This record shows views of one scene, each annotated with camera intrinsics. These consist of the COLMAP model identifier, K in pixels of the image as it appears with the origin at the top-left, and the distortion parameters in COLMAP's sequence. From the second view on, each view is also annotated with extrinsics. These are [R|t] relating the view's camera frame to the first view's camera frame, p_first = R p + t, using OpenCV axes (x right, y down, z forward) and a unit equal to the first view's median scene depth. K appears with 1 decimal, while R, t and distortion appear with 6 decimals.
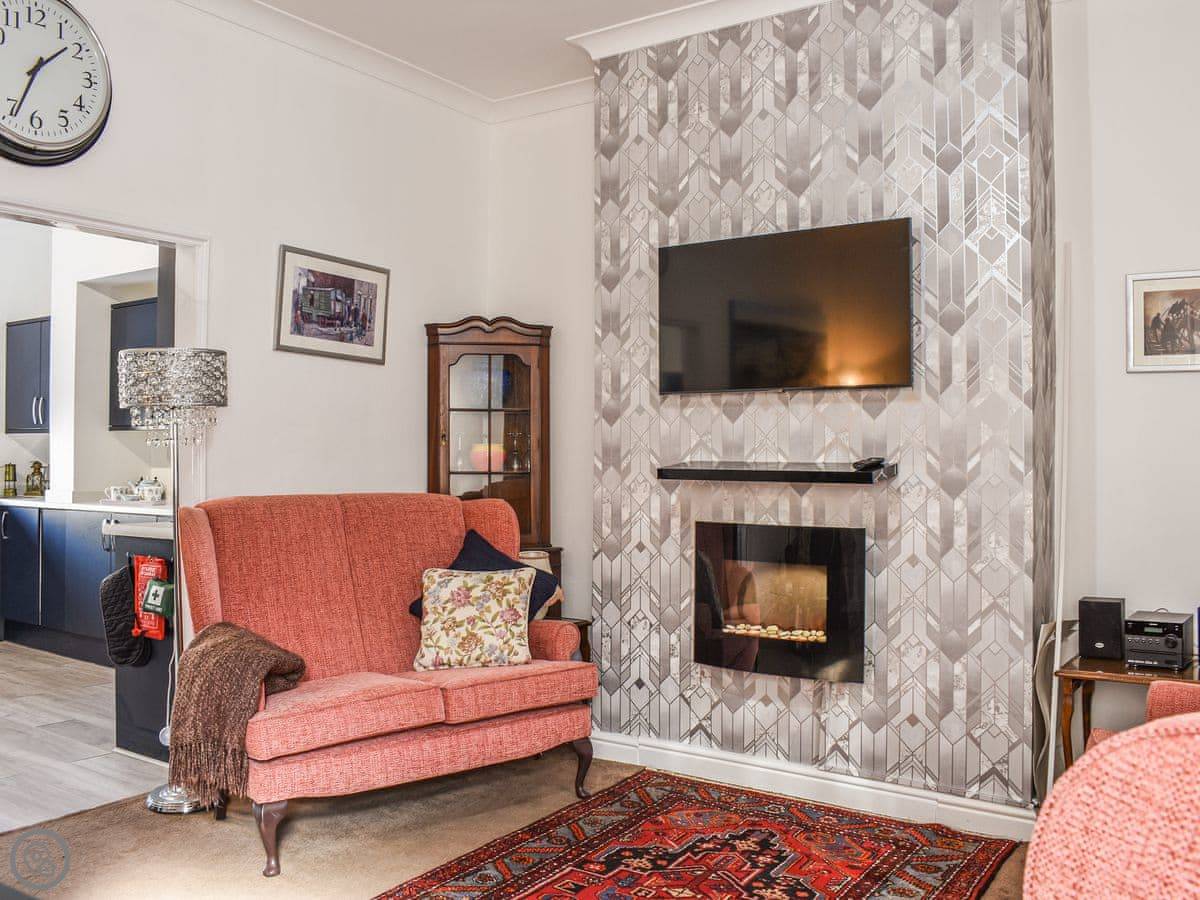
lens RADIAL K [[1021.2, 0, 600.0], [0, 1021.2, 450.0], [0, 0, 1]] dist [-0.084481, 0.002006]
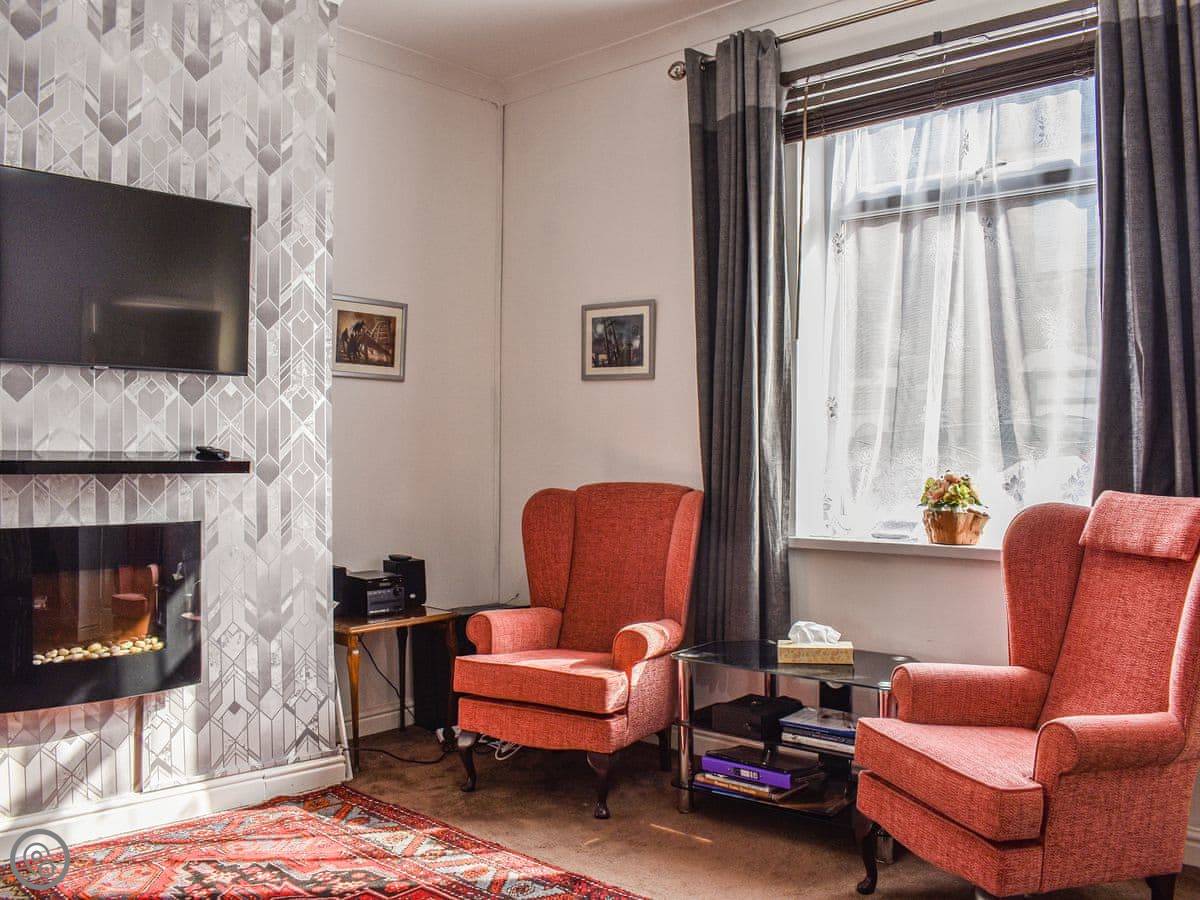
lens RADIAL K [[1108.7, 0, 600.0], [0, 1108.7, 450.0], [0, 0, 1]] dist [-0.068647, -0.015923]
pose [[0.136615, 0.000519, 0.990624, -0.727009], [-0.009162, 0.999958, 0.000739, 0.007230], [-0.990582, -0.009177, 0.136614, 0.497111]]
